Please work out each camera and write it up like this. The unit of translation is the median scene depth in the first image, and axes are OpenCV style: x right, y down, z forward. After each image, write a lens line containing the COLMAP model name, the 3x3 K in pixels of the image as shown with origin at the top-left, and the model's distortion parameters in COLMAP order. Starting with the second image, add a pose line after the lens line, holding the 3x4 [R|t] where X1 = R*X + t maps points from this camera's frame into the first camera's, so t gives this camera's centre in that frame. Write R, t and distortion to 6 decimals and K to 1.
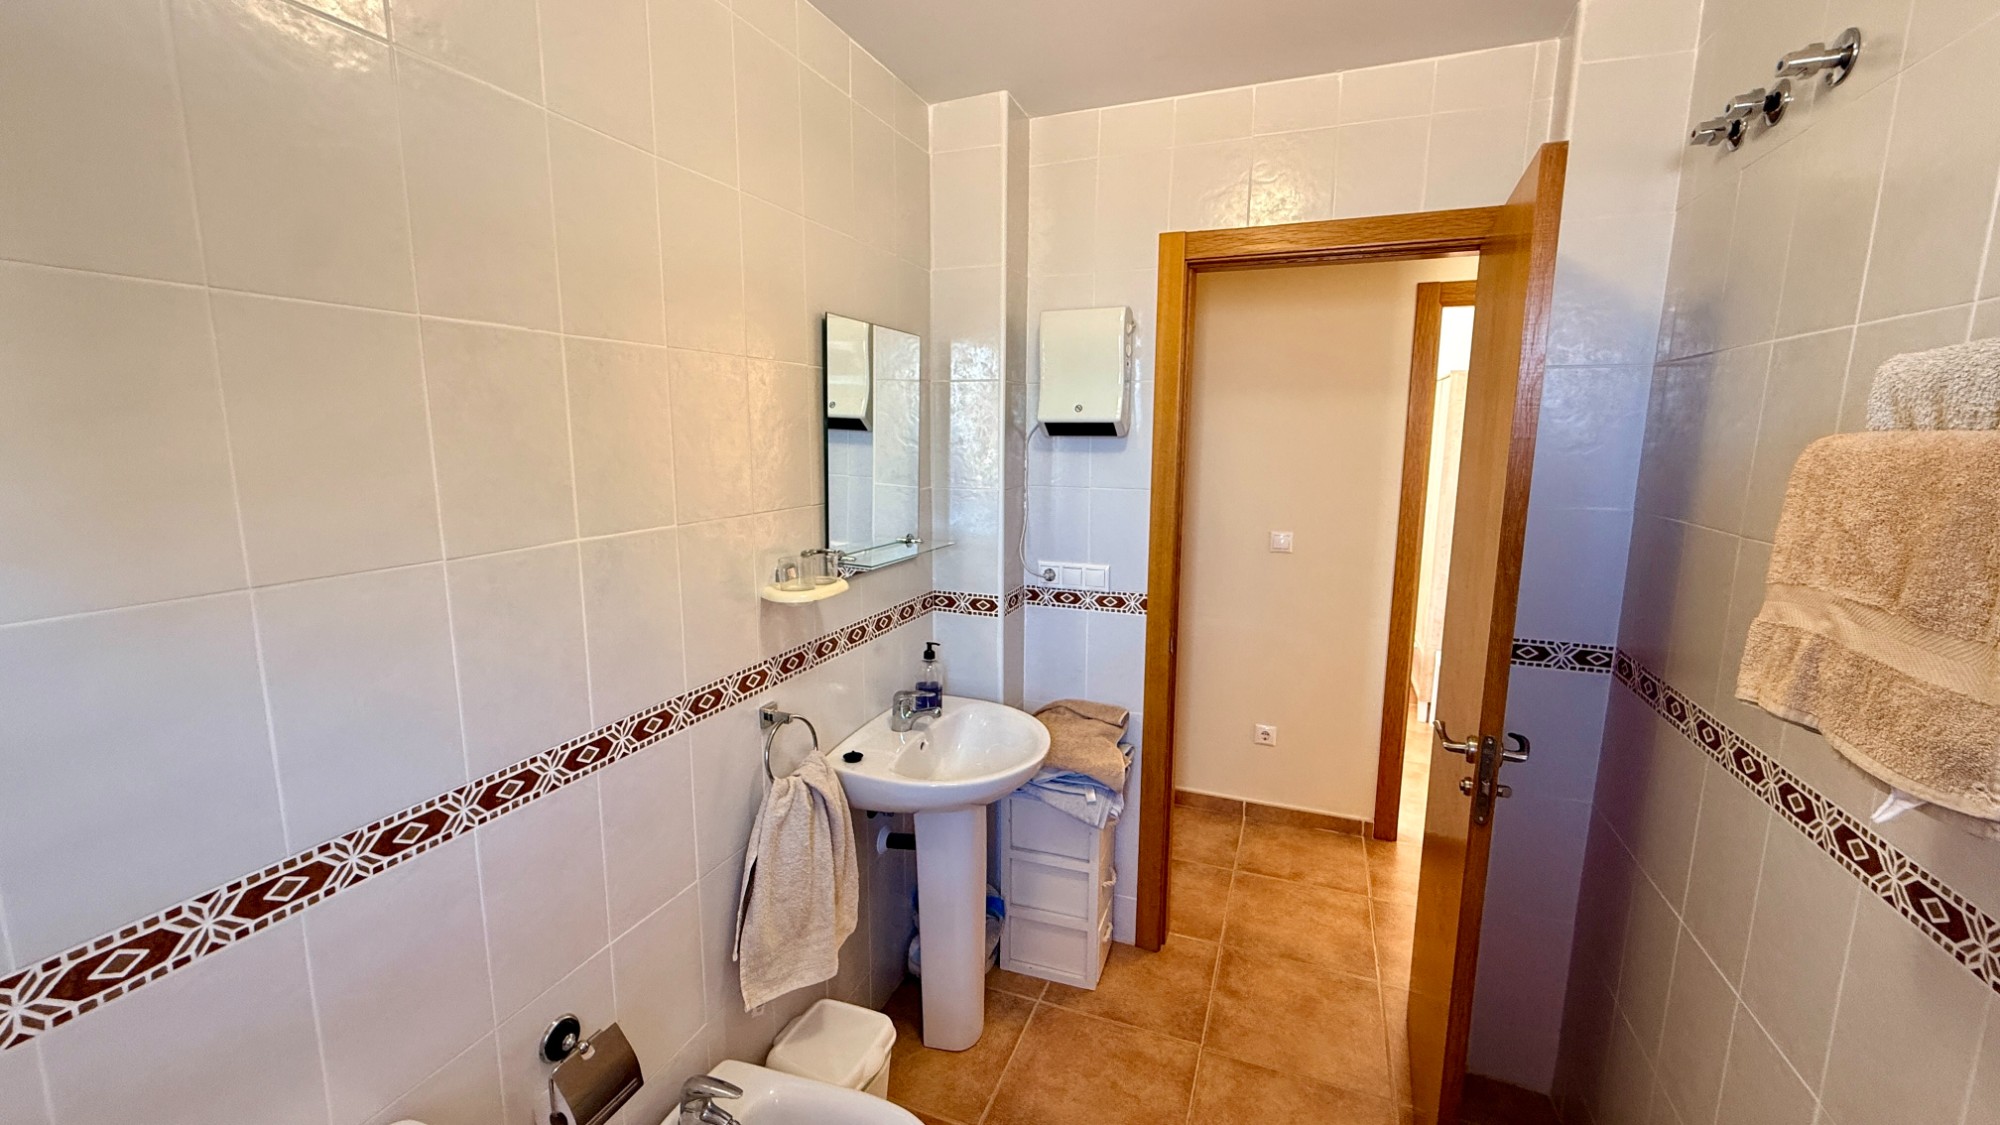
lens RADIAL K [[794.4, 0, 994.3], [0, 794.4, 557.9], [0, 0, 1]] dist [-0.000017, 0.000198]
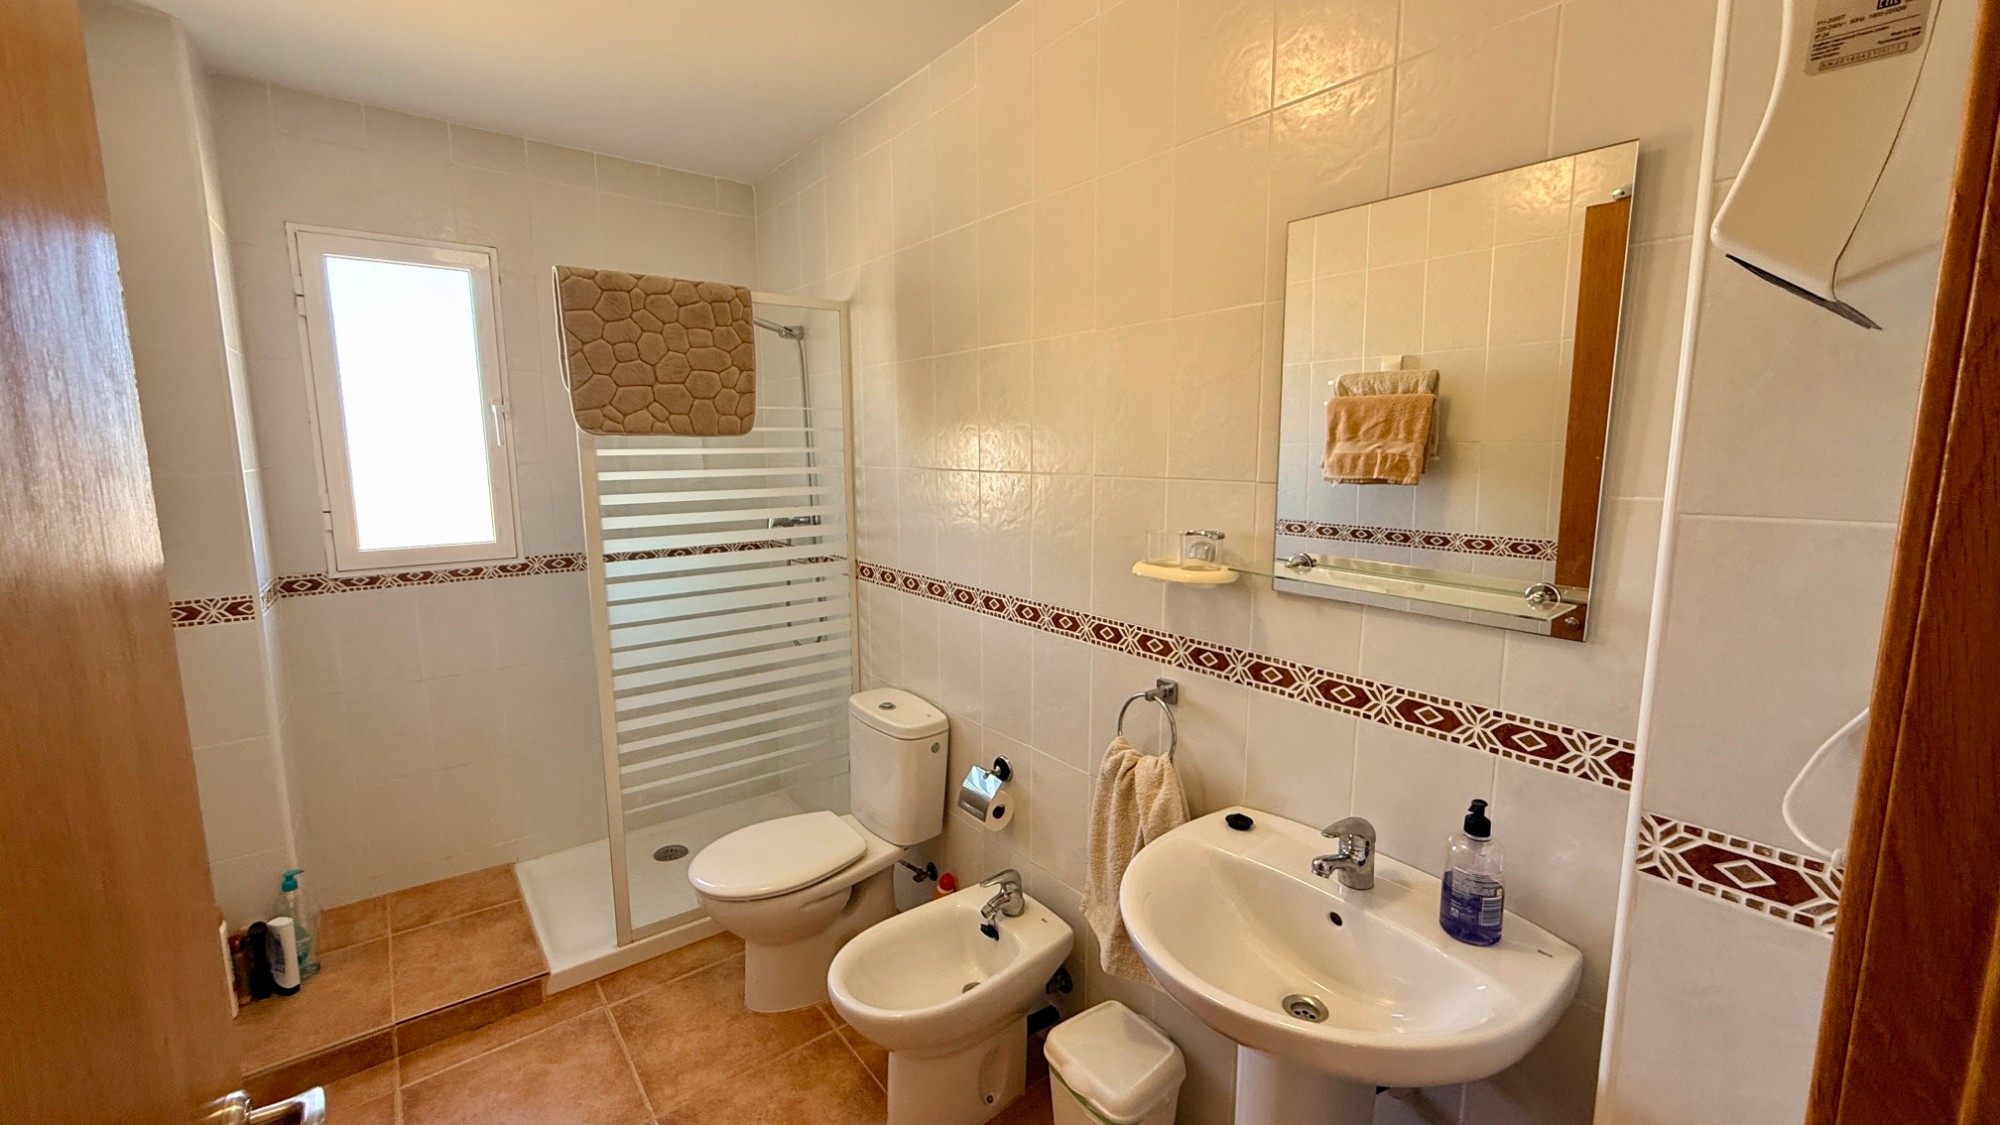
lens RADIAL K [[794.4, 0, 994.3], [0, 794.4, 557.9], [0, 0, 1]] dist [-0.000017, 0.000198]
pose [[-0.505682, 0.129216, -0.852988, 0.621202], [-0.130774, 0.965814, 0.223835, -0.144973], [0.852751, 0.224739, -0.471496, 1.250394]]
